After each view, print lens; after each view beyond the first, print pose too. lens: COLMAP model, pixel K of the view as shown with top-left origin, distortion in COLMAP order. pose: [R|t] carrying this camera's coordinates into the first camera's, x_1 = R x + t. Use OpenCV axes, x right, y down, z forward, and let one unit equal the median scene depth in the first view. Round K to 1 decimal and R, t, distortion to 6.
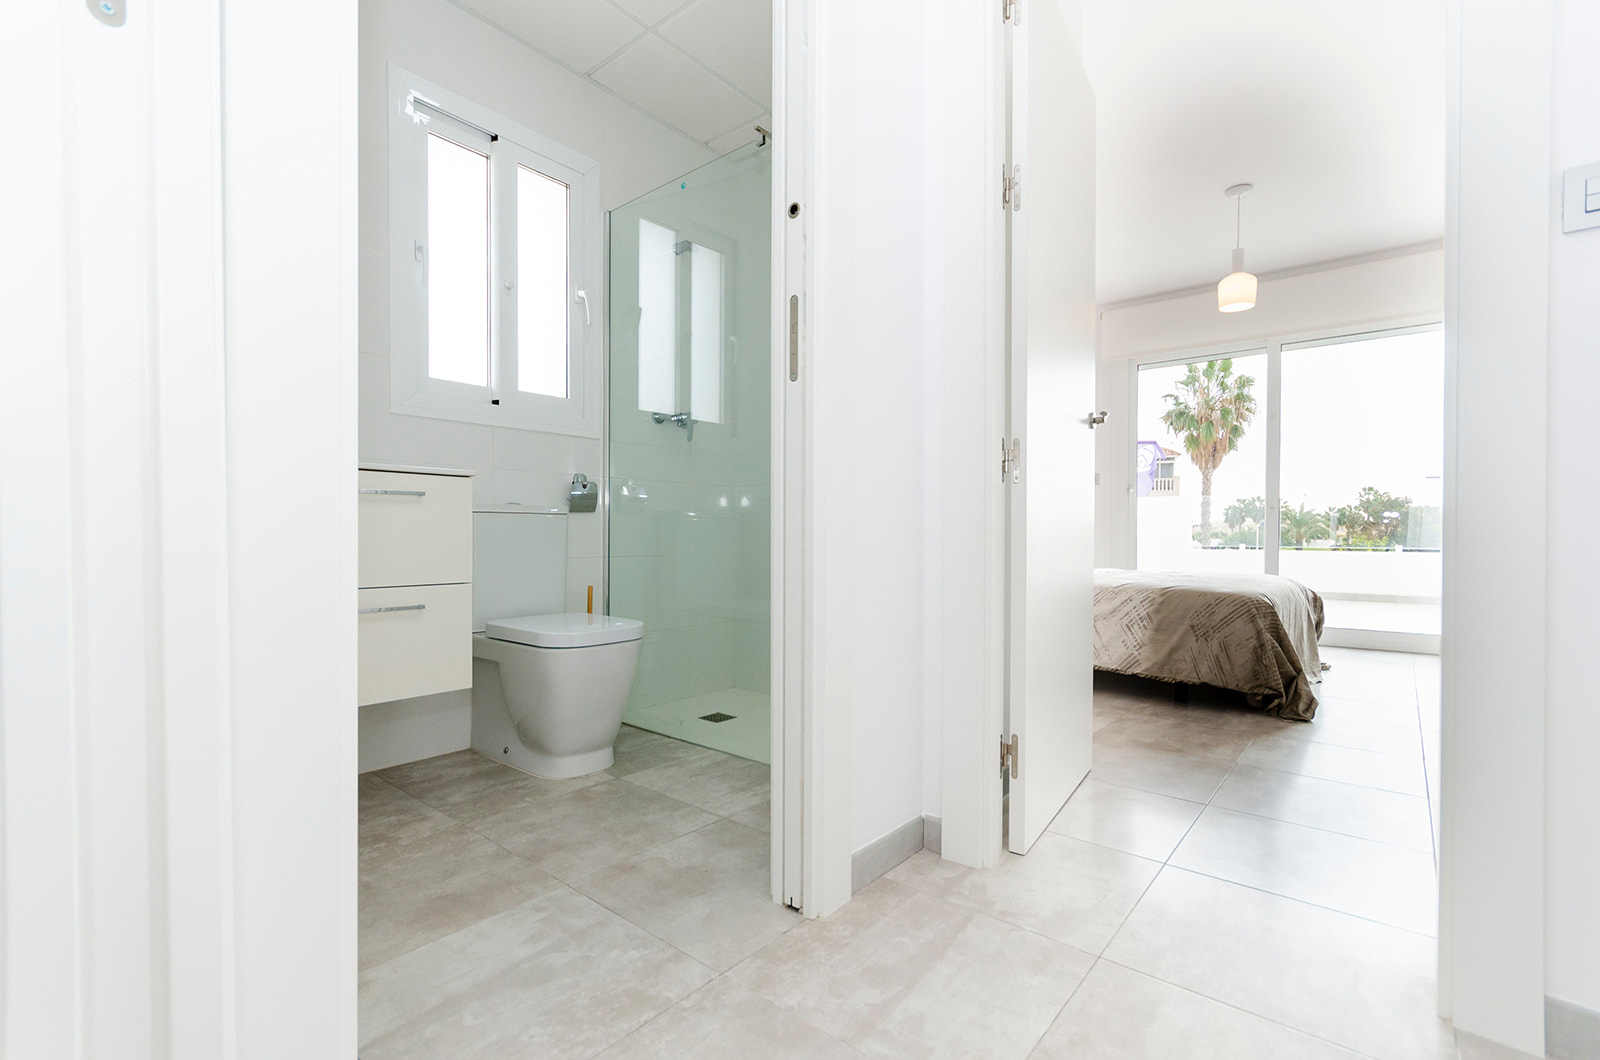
lens RADIAL K [[715.0, 0, 786.3], [0, 715.0, 538.5], [0, 0, 1]] dist [0.005614, -0.000264]
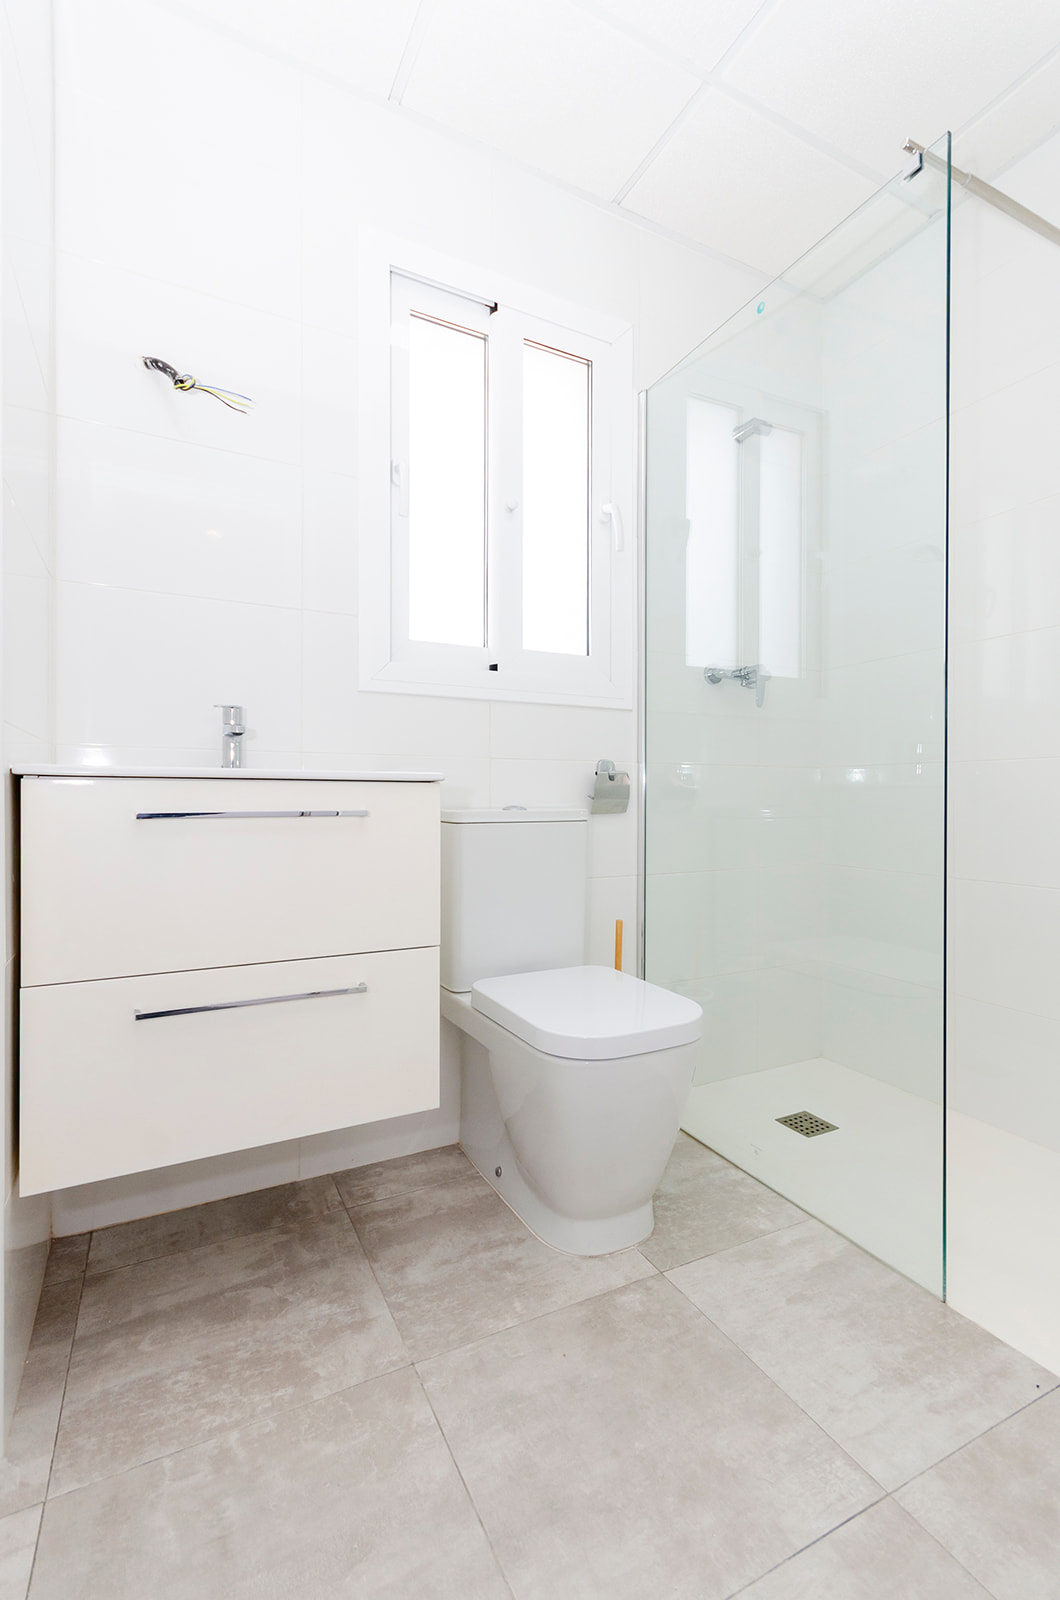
lens RADIAL K [[715.0, 0, 532.2], [0, 715.0, 798.9], [0, 0, 1]] dist [0.005614, -0.000264]
pose [[0.923345, 0.000180, -0.383970, -0.094941], [-0.001369, 0.999995, -0.002823, -0.057946], [0.383968, 0.003132, 0.923341, 0.364454]]
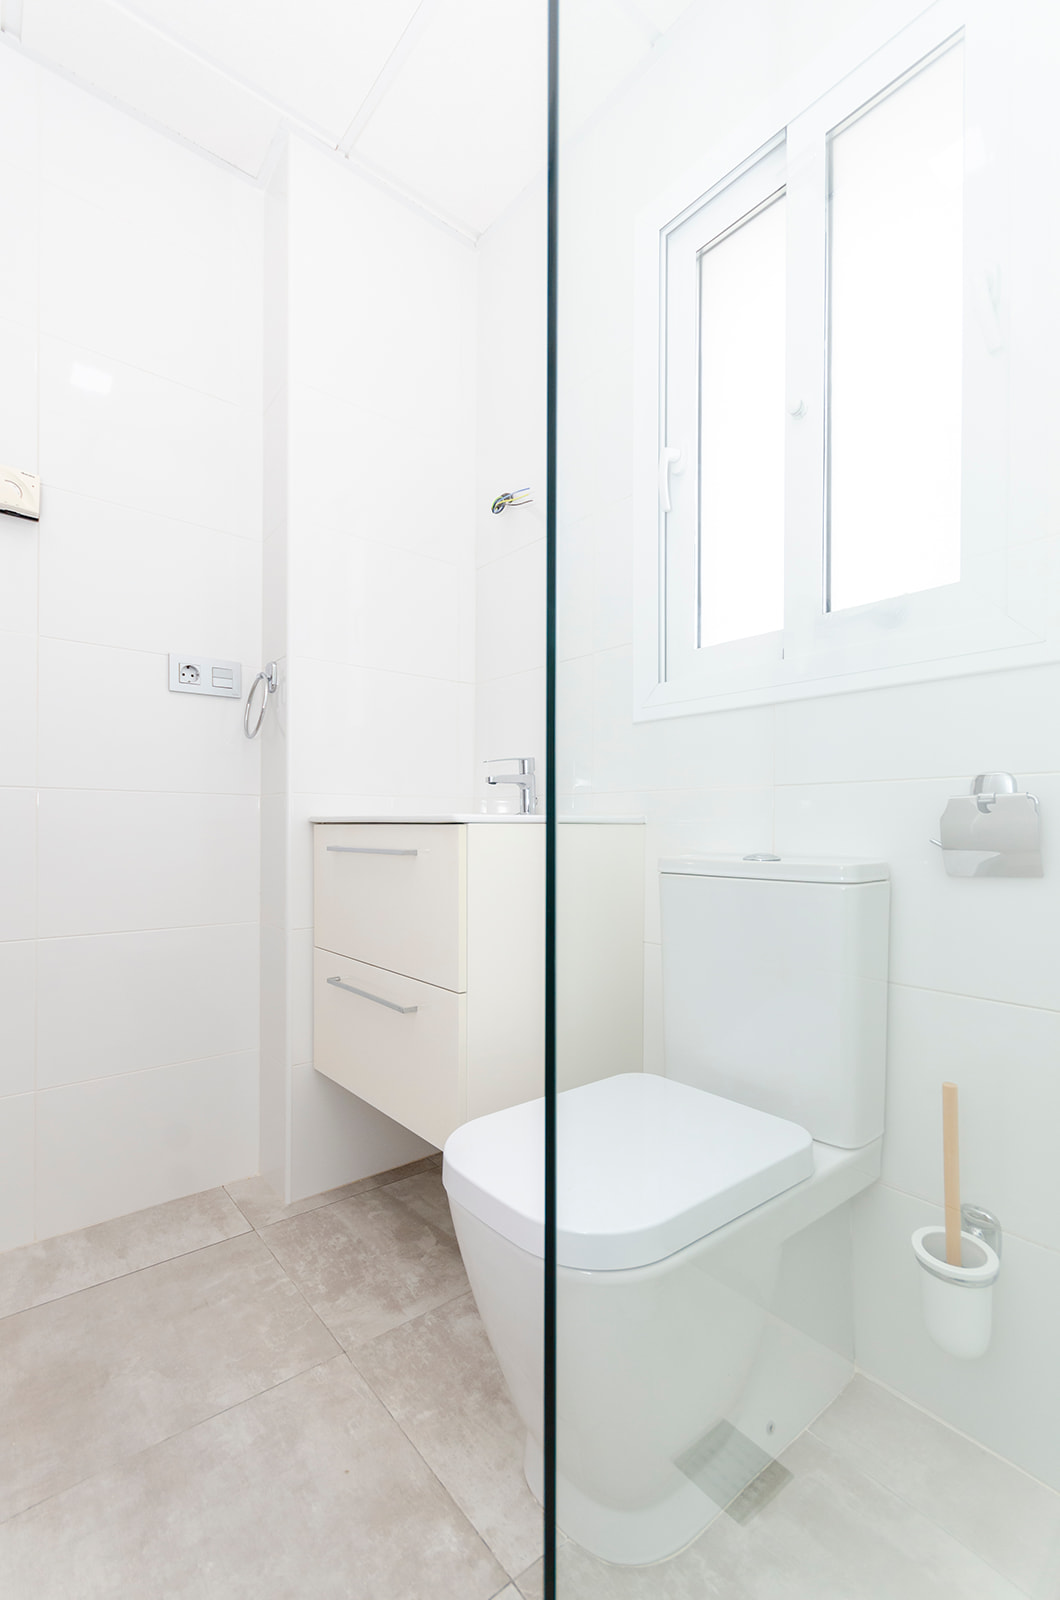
lens RADIAL K [[715.0, 0, 557.4], [0, 715.0, 827.4], [0, 0, 1]] dist [0.005614, -0.000264]
pose [[-0.165029, -0.001799, -0.986287, 0.135272], [-0.015275, 0.999883, 0.000732, -0.070524], [0.986170, 0.015186, -0.165037, 0.990889]]
